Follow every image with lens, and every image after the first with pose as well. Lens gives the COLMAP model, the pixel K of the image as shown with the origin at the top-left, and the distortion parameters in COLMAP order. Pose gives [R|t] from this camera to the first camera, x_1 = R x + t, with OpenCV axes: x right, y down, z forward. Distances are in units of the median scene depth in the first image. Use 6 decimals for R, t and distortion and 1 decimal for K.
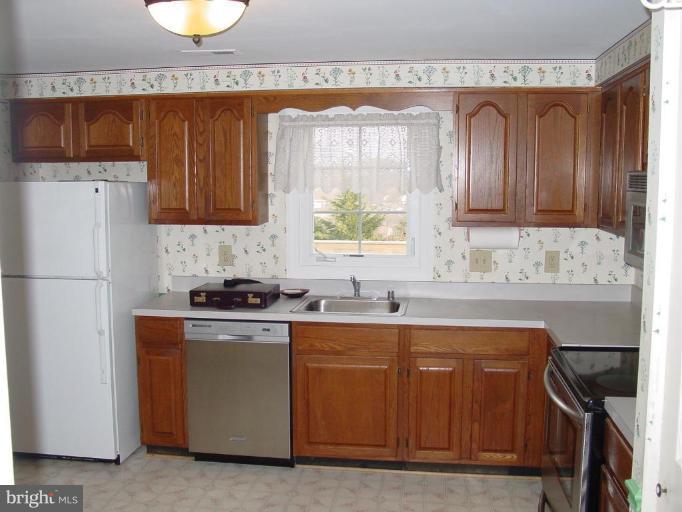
lens RADIAL K [[607.3, 0, 342.5], [0, 607.3, 238.2], [0, 0, 1]] dist [-0.113008, 0.008924]
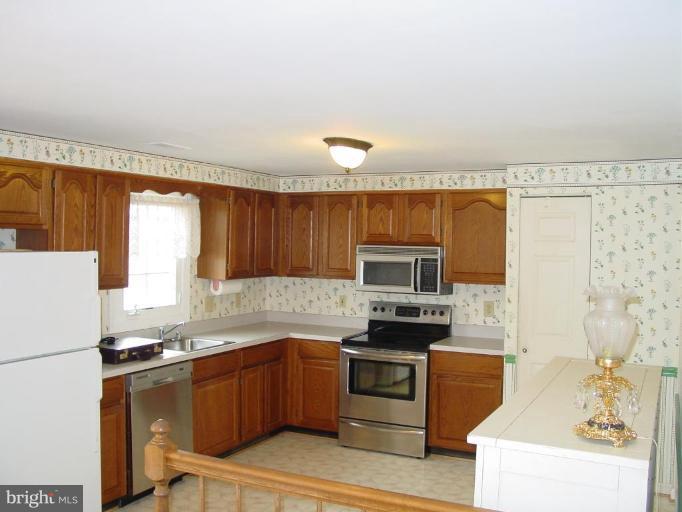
lens RADIAL K [[607.3, 0, 342.5], [0, 607.3, 238.2], [0, 0, 1]] dist [-0.113008, 0.008924]
pose [[0.378603, 0.009604, 0.925509, -1.075720], [0.086621, 0.995190, -0.045762, -0.026839], [-0.921497, 0.097494, 0.375950, 0.182172]]
